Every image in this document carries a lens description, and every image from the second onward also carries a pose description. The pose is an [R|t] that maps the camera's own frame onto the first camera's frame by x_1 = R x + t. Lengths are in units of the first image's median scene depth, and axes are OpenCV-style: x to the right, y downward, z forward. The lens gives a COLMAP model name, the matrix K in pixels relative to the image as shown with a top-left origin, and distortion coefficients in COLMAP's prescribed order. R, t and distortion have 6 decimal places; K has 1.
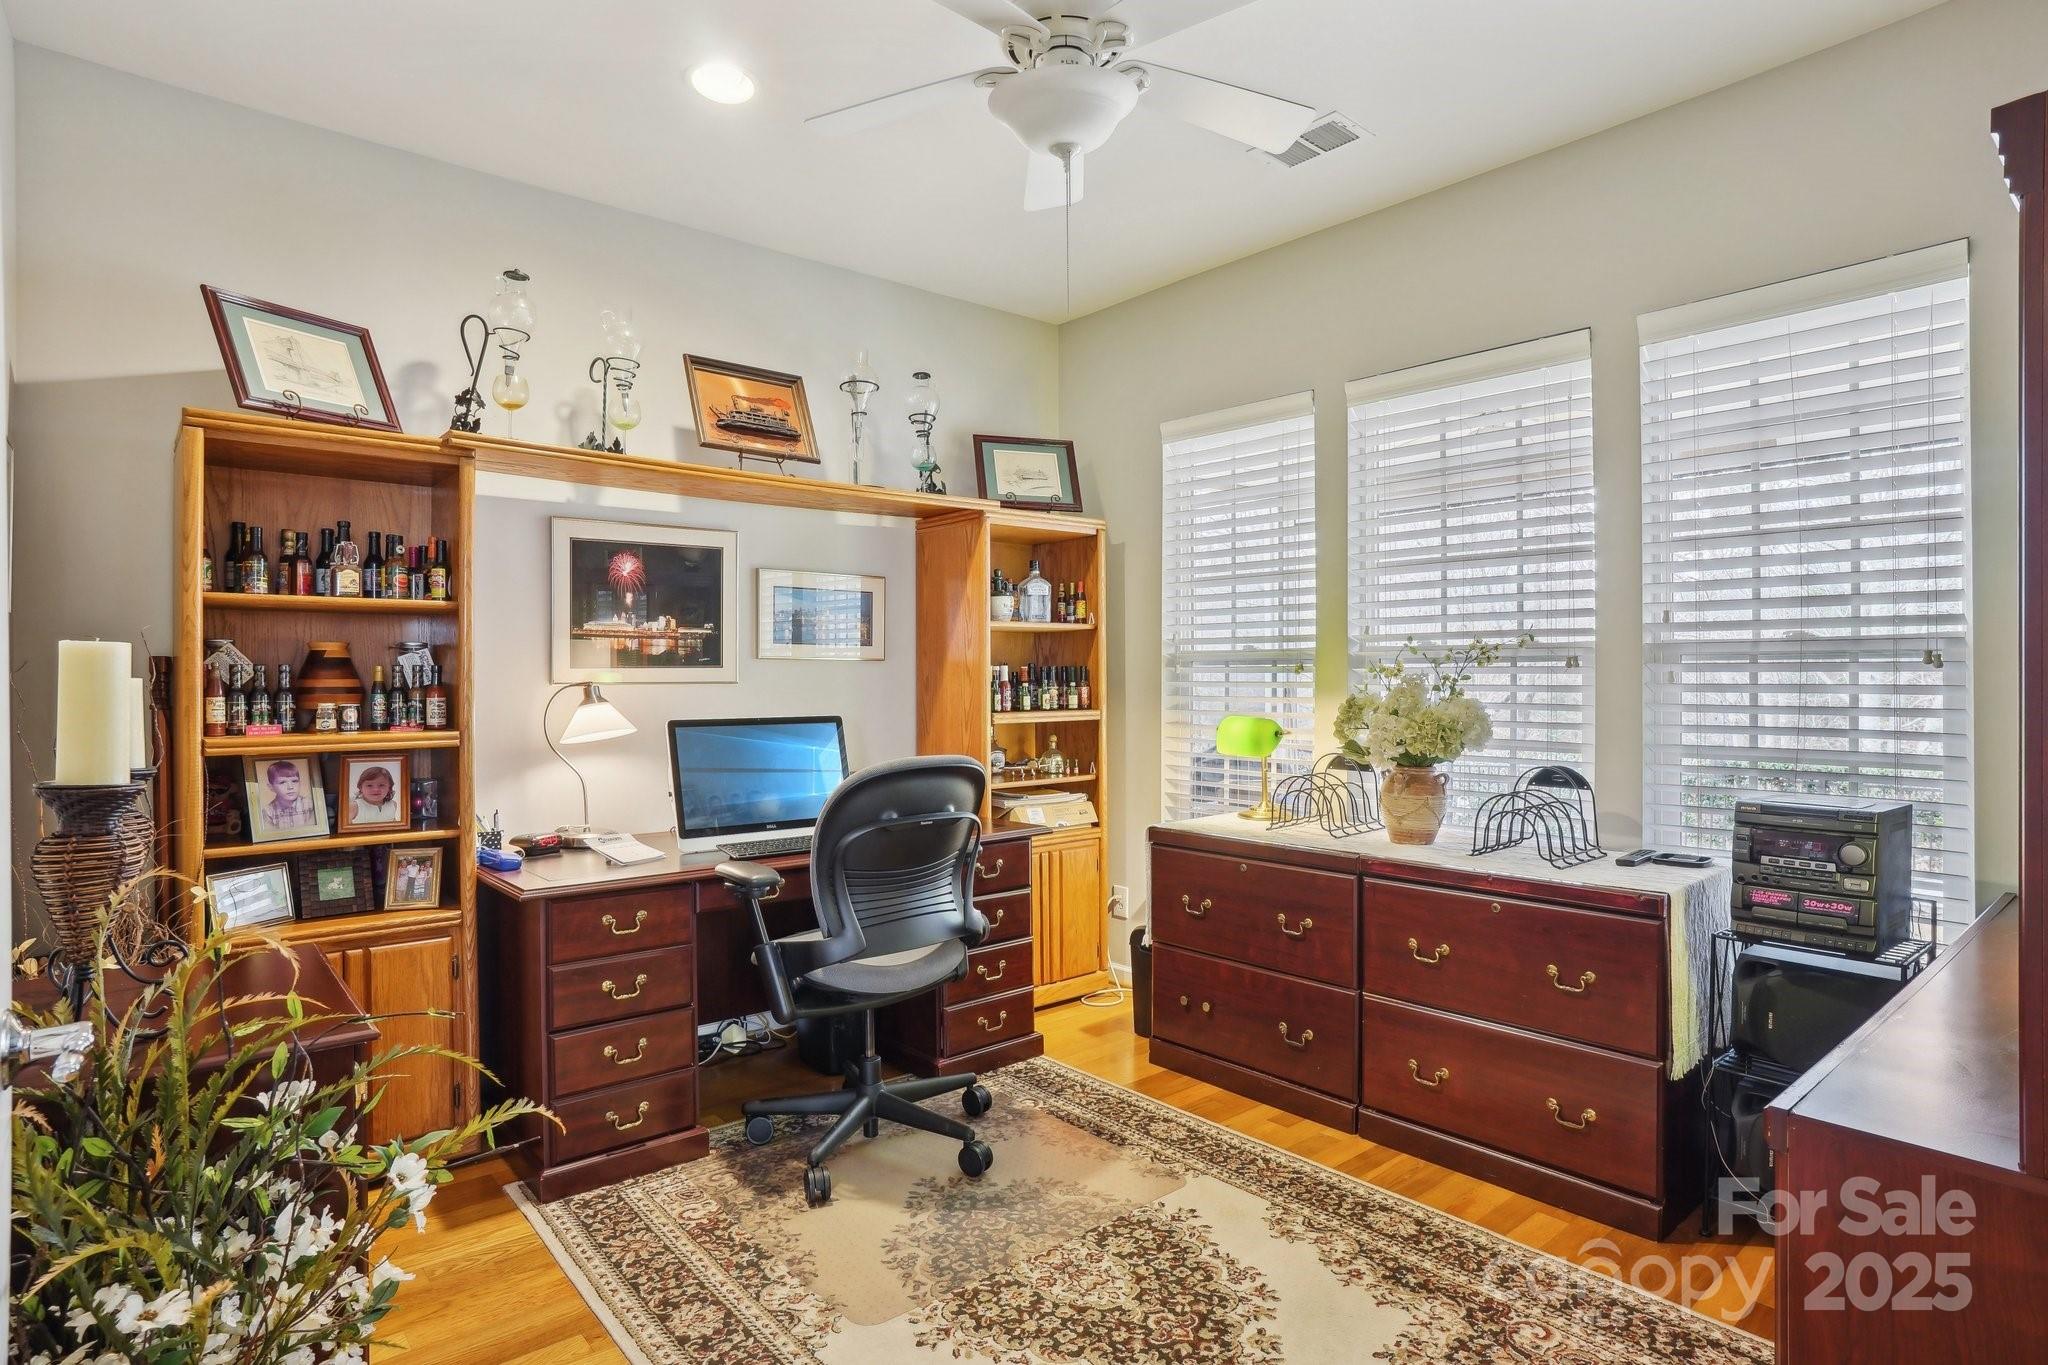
lens RADIAL K [[1098.9, 0, 1025.6], [0, 1098.9, 674.1], [0, 0, 1]] dist [-0.063420, 0.030656]
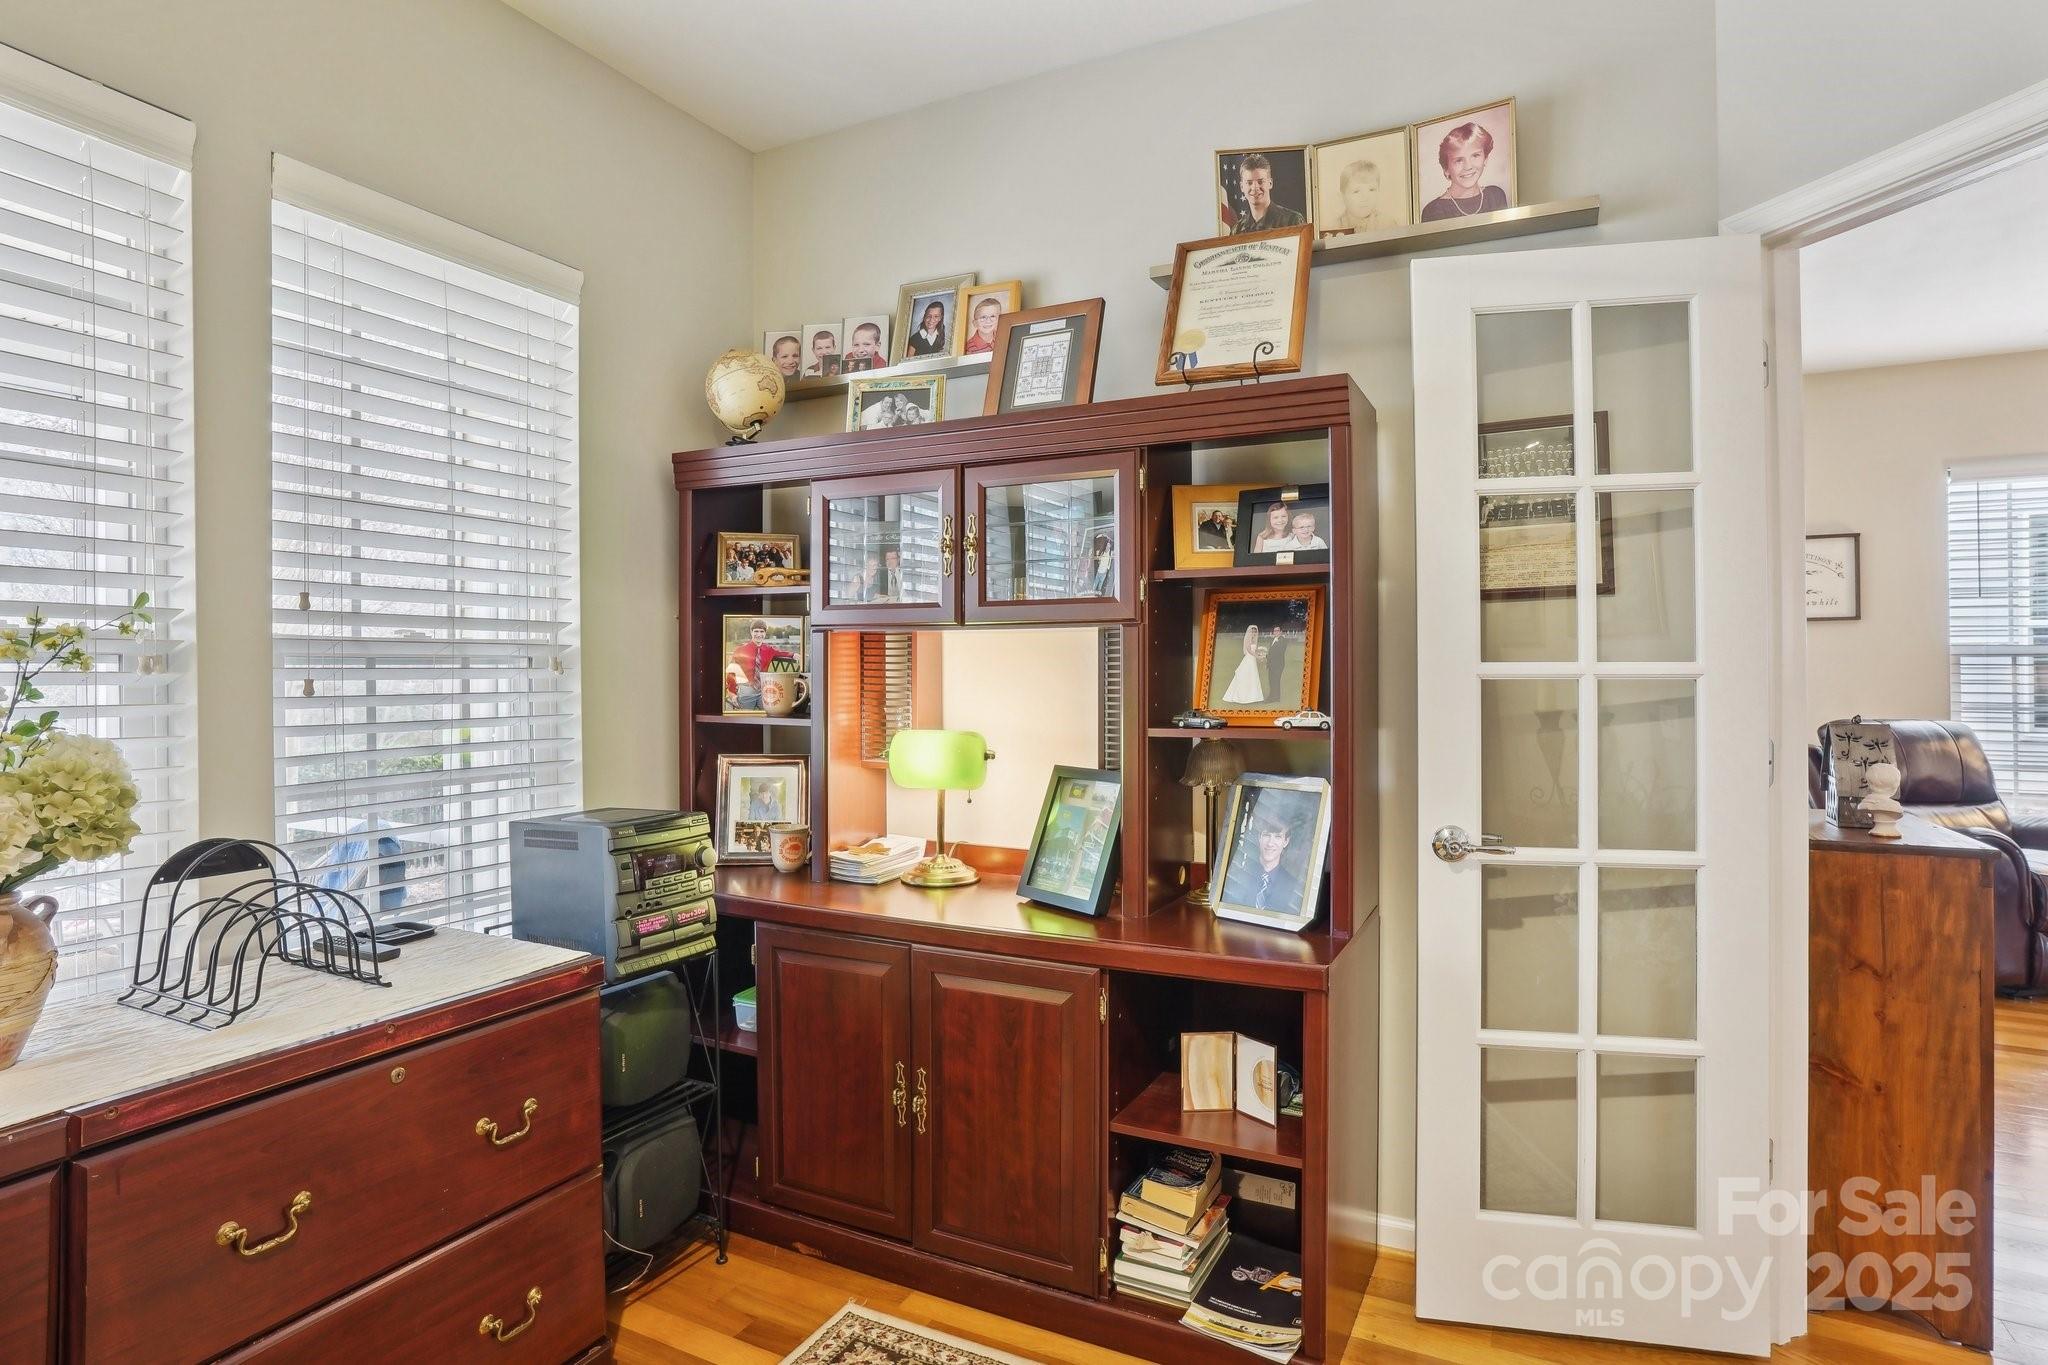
lens RADIAL K [[1098.9, 0, 1020.9], [0, 1098.9, 662.0], [0, 0, 1]] dist [-0.063420, 0.030656]
pose [[-0.397351, 0.010364, 0.917608, -0.234966], [0.008584, 0.999934, -0.007577, -0.004639], [-0.917626, 0.004866, -0.397414, 0.877169]]
